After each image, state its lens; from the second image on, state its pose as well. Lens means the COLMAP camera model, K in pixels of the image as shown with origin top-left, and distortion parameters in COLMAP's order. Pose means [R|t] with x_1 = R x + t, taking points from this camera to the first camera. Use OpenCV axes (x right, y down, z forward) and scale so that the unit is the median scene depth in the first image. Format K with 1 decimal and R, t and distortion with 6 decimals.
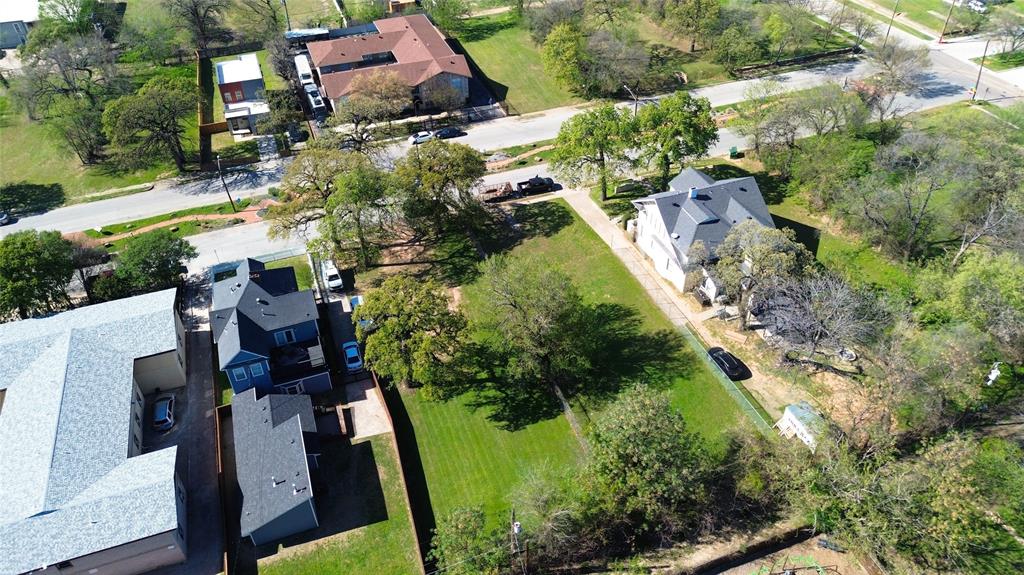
lens RADIAL K [[724.1, 0, 512.0], [0, 724.1, 287.5], [0, 0, 1]] dist [0.067228, -0.071540]
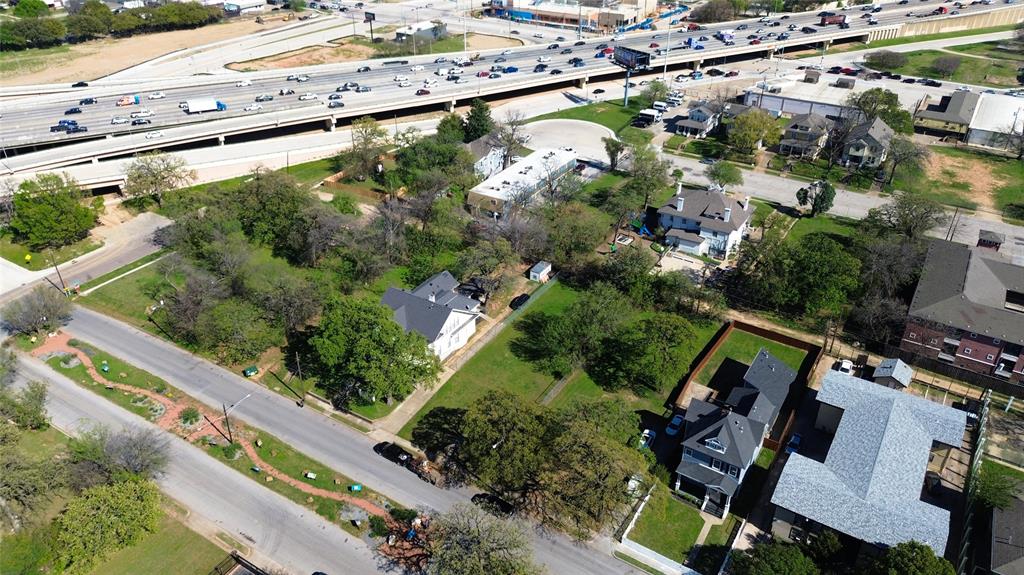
lens RADIAL K [[724.1, 0, 512.0], [0, 724.1, 287.5], [0, 0, 1]] dist [0.067228, -0.071540]
pose [[-0.609319, -0.401697, 0.683645, -0.638859], [0.512498, 0.458375, 0.726112, -0.872791], [-0.605042, 0.792800, -0.073428, 0.812380]]
